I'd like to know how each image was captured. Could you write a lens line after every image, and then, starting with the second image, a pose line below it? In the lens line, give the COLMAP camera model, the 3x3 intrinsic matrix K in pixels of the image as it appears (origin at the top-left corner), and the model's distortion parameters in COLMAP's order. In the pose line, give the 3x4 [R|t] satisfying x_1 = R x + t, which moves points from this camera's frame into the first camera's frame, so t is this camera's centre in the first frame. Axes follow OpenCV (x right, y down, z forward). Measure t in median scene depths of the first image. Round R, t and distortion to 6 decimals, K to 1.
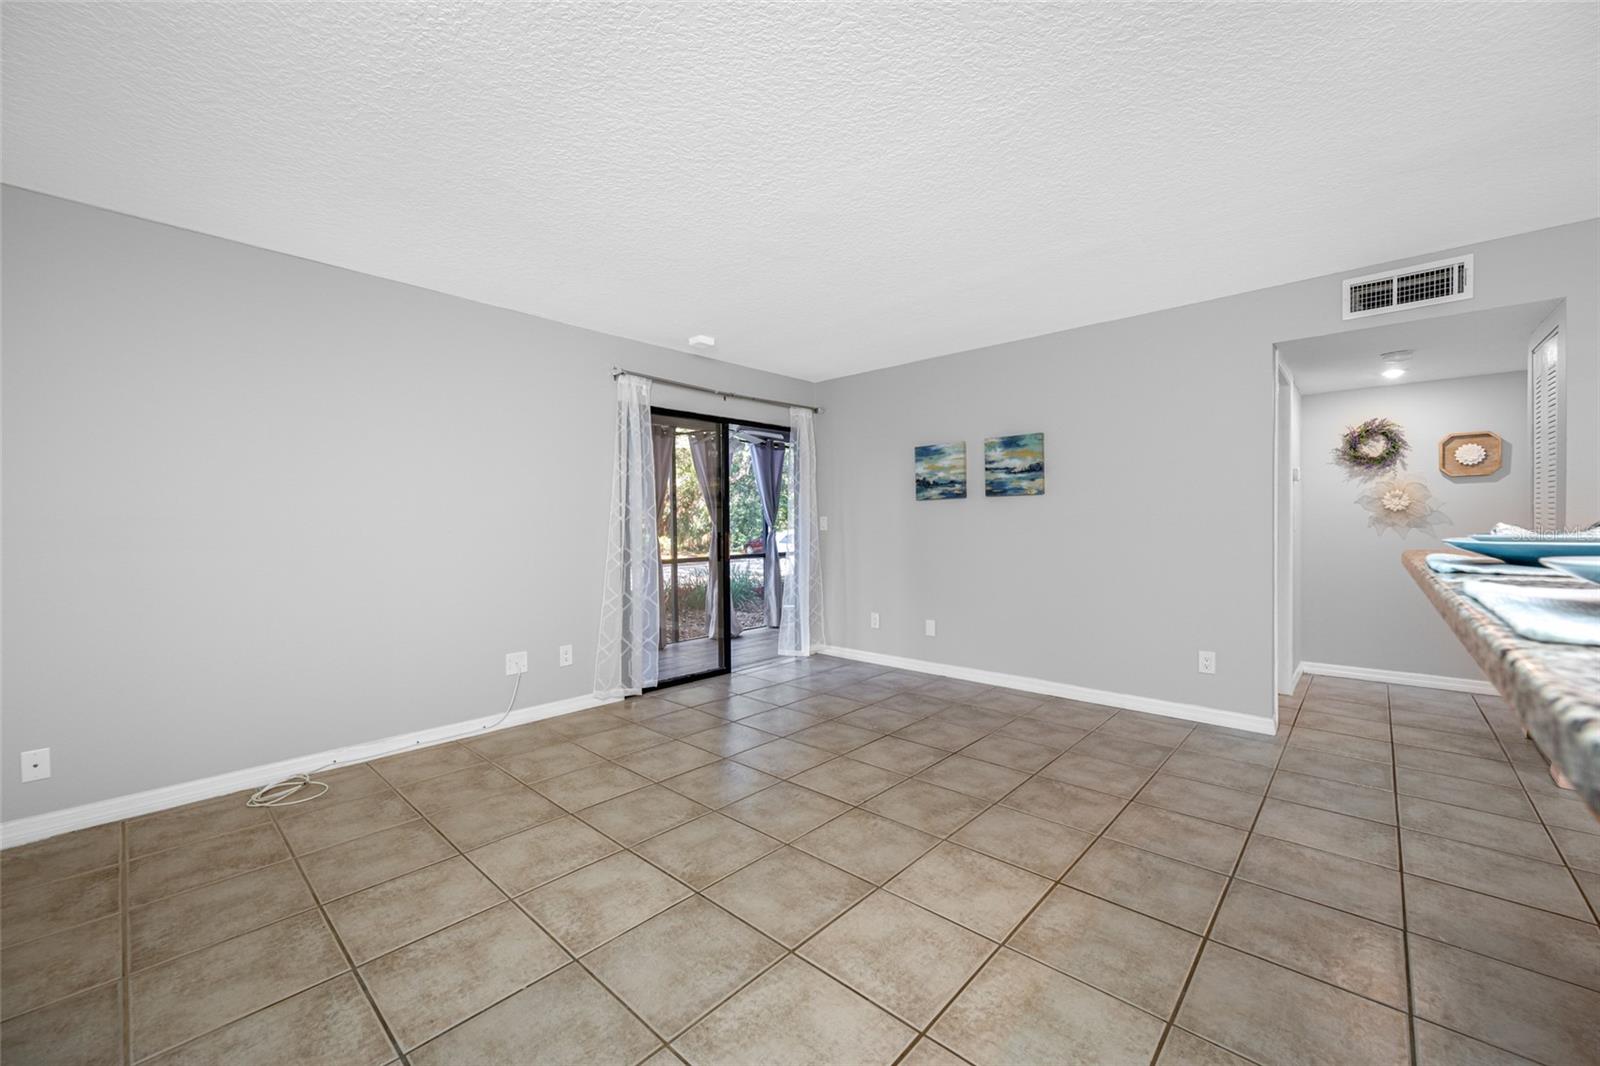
lens RADIAL K [[633.8, 0, 809.9], [0, 633.8, 528.8], [0, 0, 1]] dist [-0.002034, -0.000374]
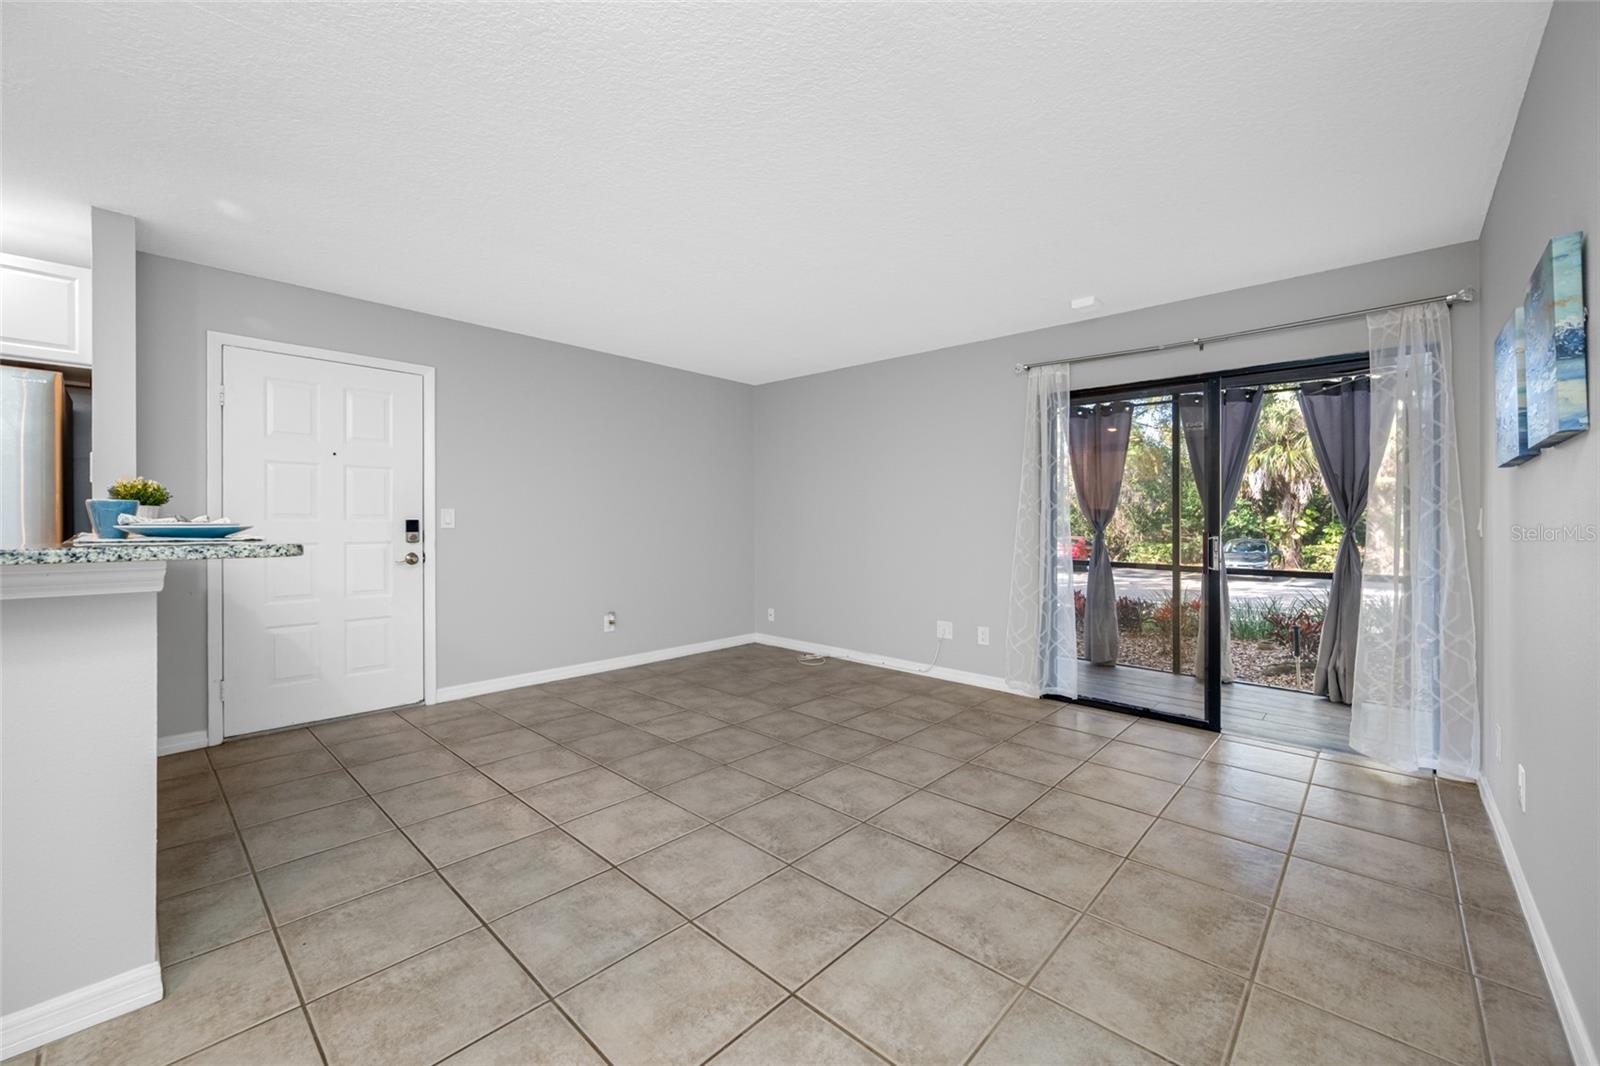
lens RADIAL K [[628.6, 0, 793.9], [0, 628.6, 520.8], [0, 0, 1]] dist [0.000042, -0.000017]
pose [[-0.015524, 0.009905, -0.999830, 0.792684], [-0.013765, 0.999854, 0.010119, -0.011436], [0.999785, 0.013919, -0.015385, 0.732802]]
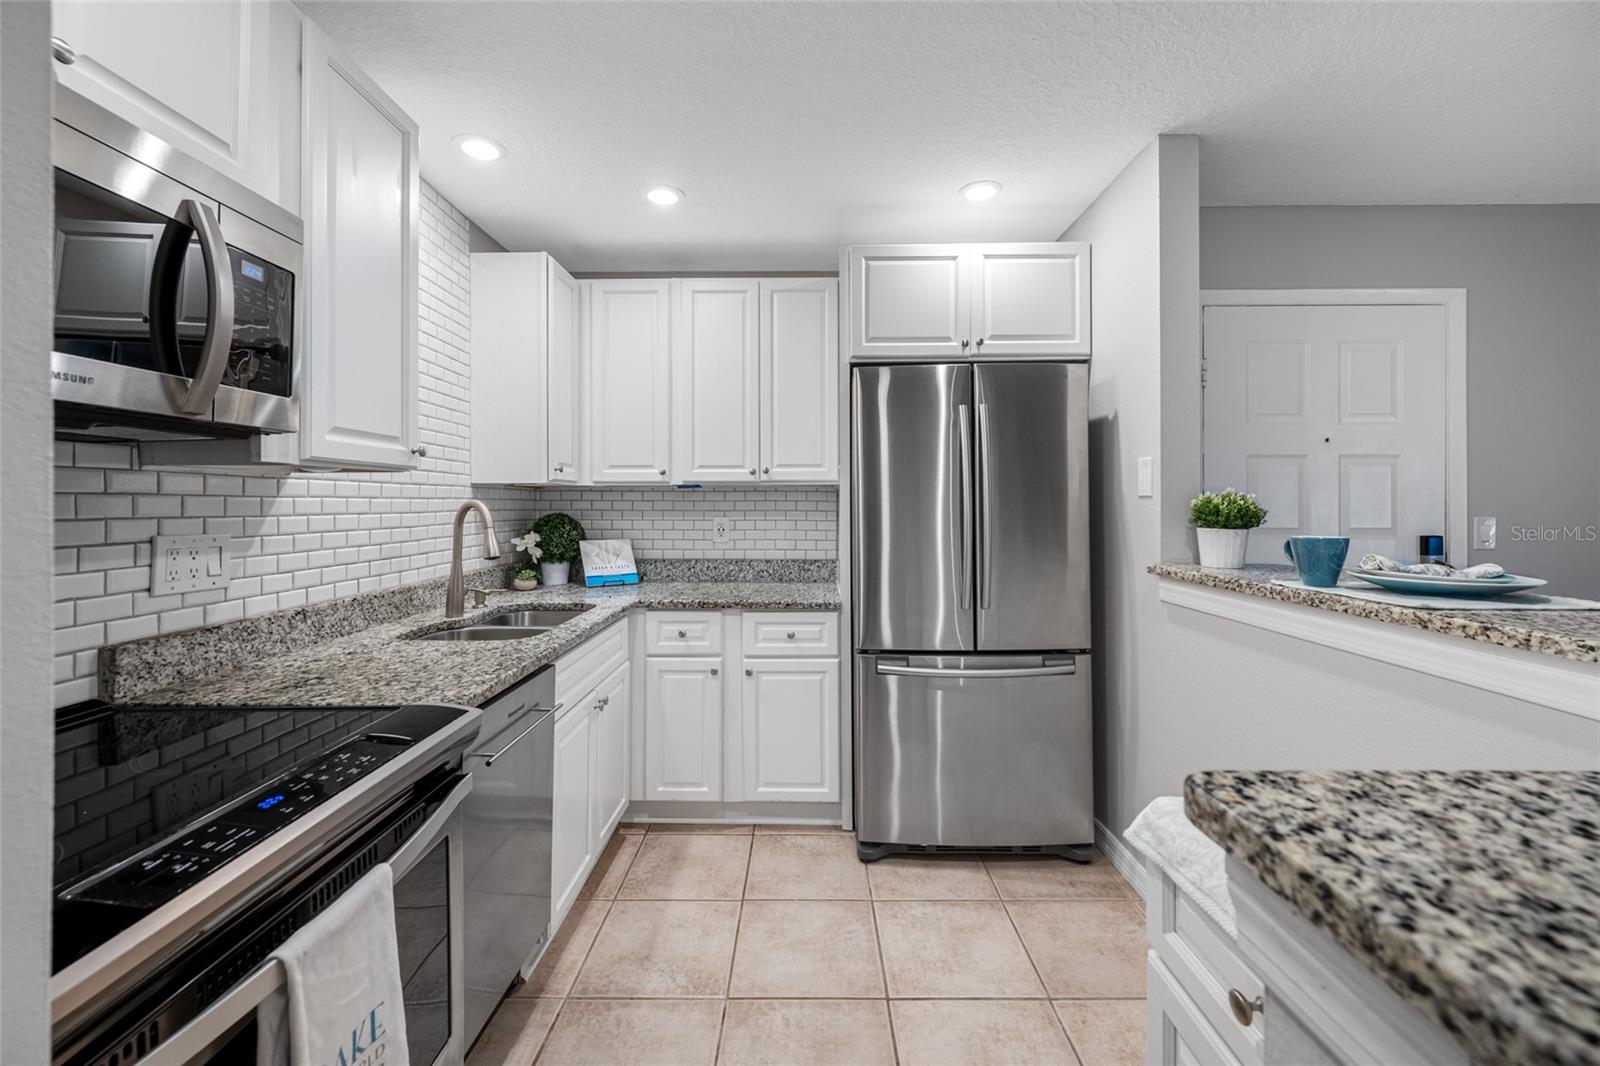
lens RADIAL K [[637.3, 0, 823.5], [0, 637.3, 498.4], [0, 0, 1]] dist [0.001082, -0.000184]
pose [[-0.728739, 0.006941, -0.684756, 0.692282], [0.003934, 0.999975, 0.005950, -0.040232], [0.684780, 0.001642, -0.728748, 0.145749]]
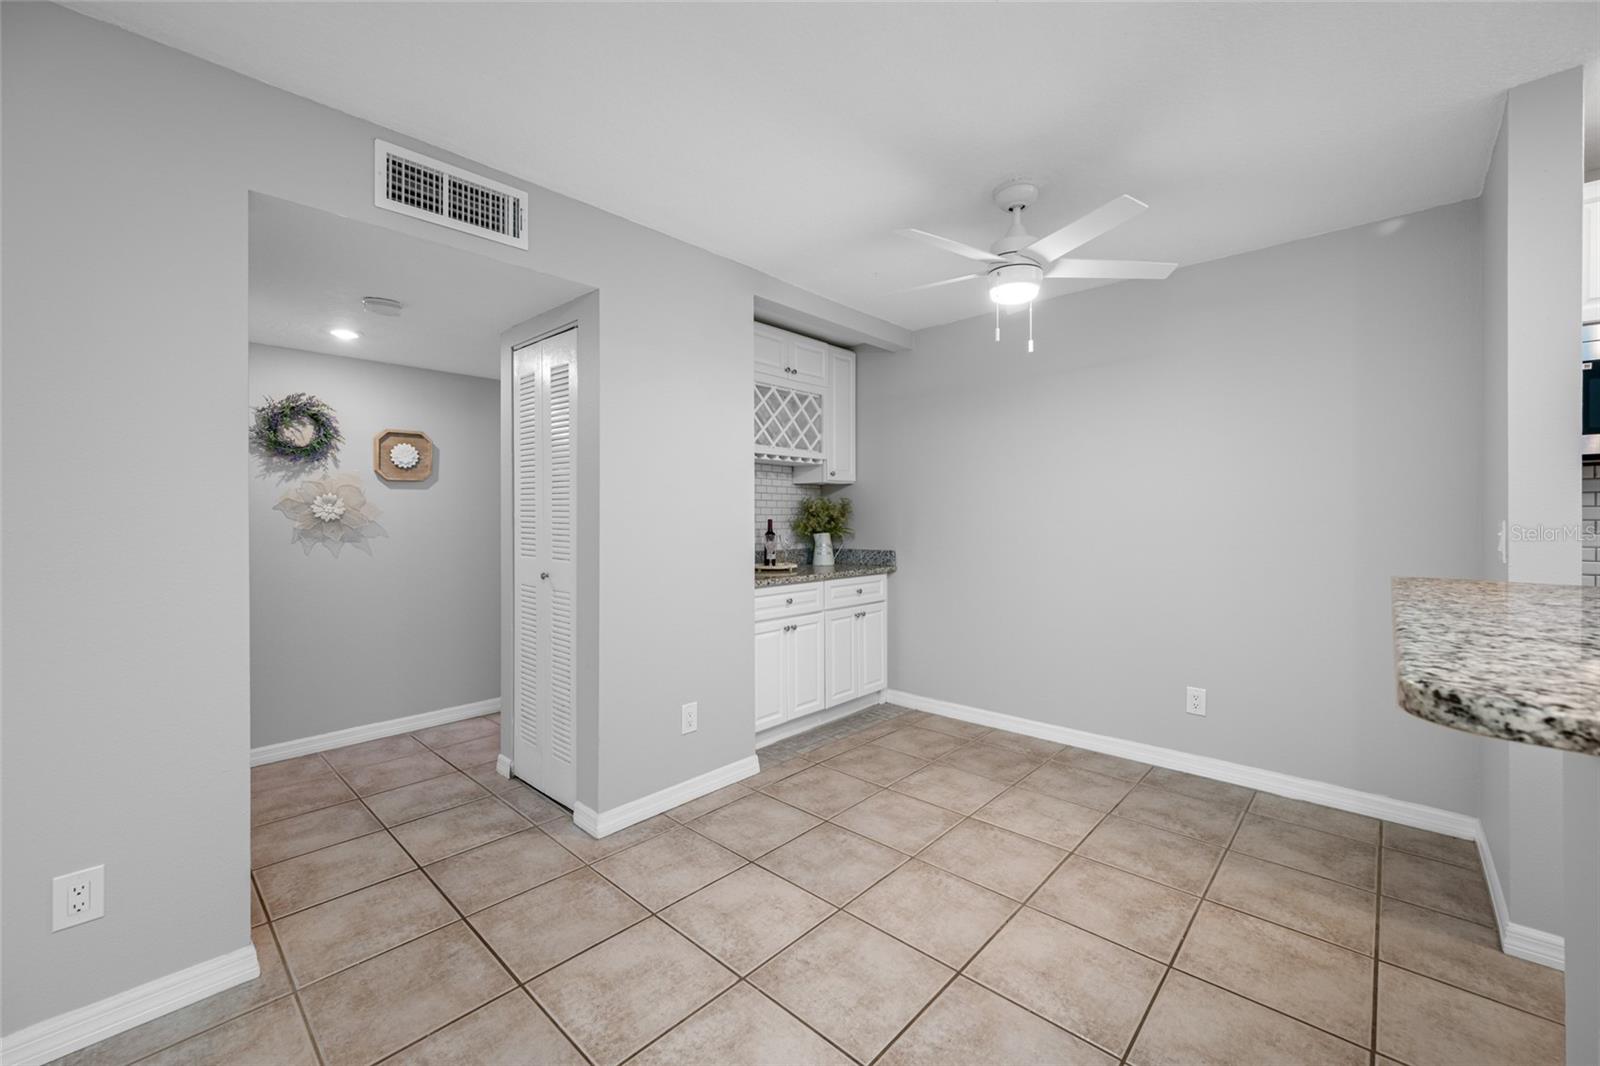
lens RADIAL K [[639.4, 0, 785.2], [0, 639.4, 518.1], [0, 0, 1]] dist [-0.000640, -0.000026]
pose [[0.030524, 0.006731, 0.999511, 0.227124], [0.011723, 0.999906, -0.007091, -0.024576], [-0.999465, 0.011934, 0.030442, 0.533891]]
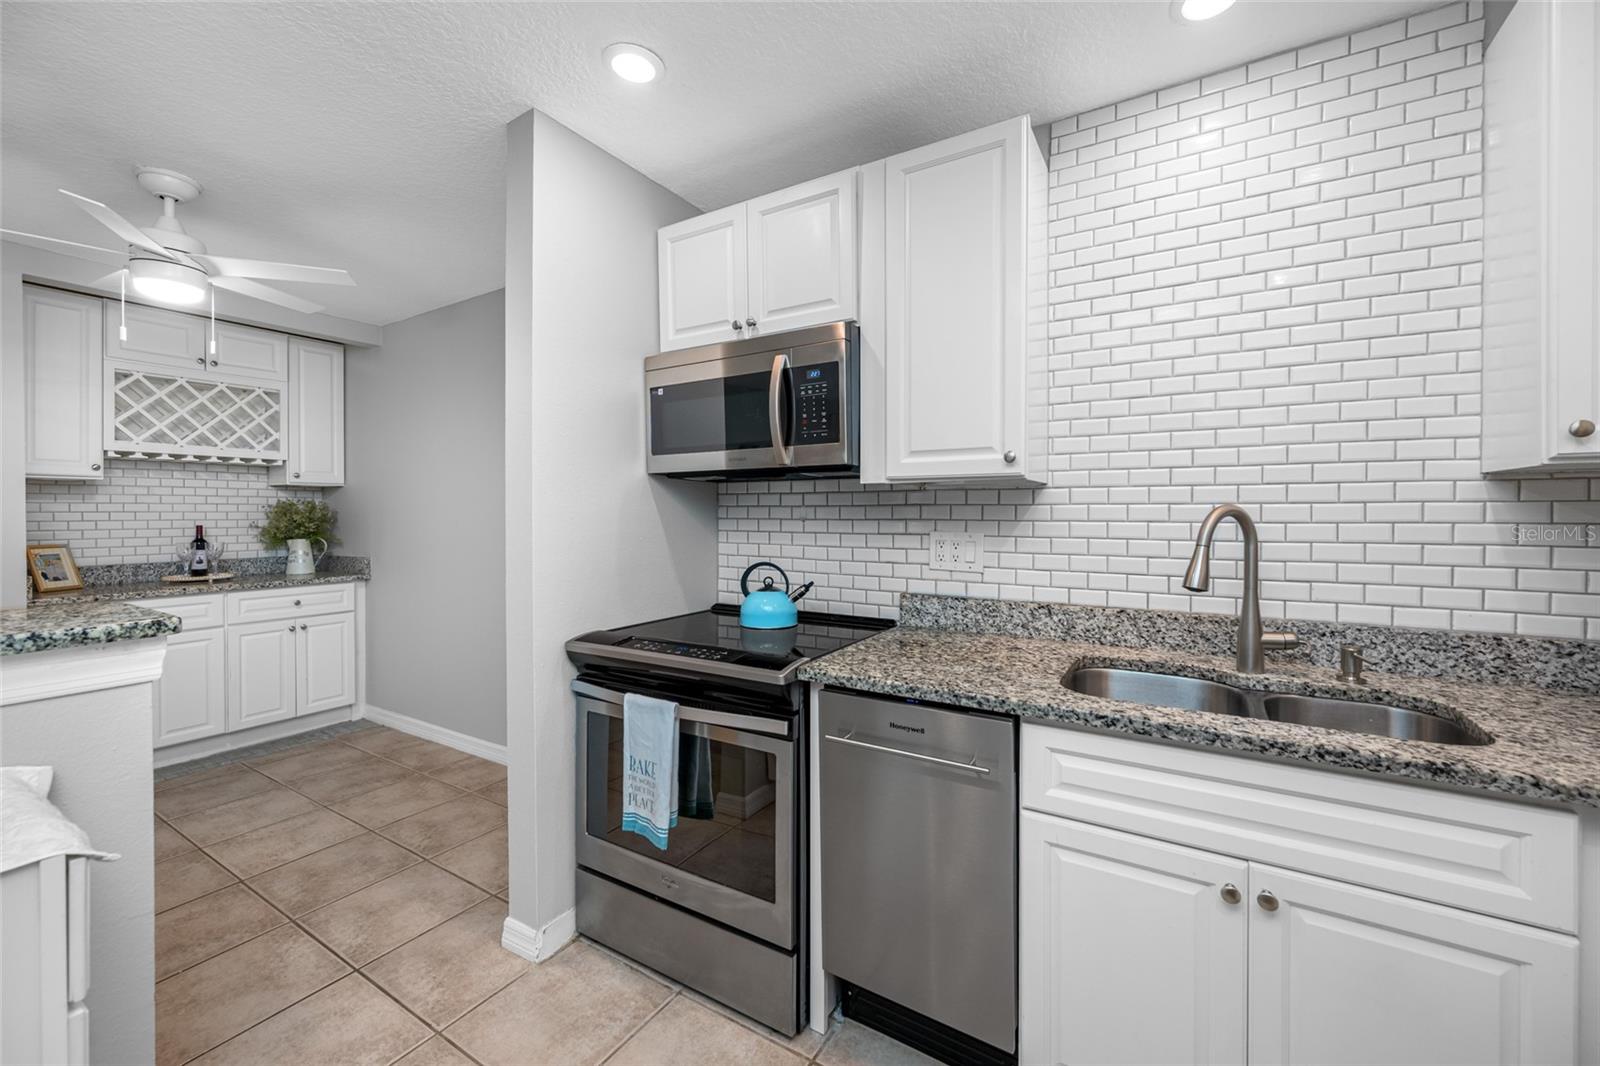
lens RADIAL K [[639.4, 0, 785.2], [0, 639.4, 518.1], [0, 0, 1]] dist [-0.000640, -0.000026]
pose [[-0.173545, -0.000460, 0.984826, 0.188001], [0.012127, 0.999923, 0.002604, -0.033250], [-0.984751, 0.012395, -0.173526, -0.144145]]
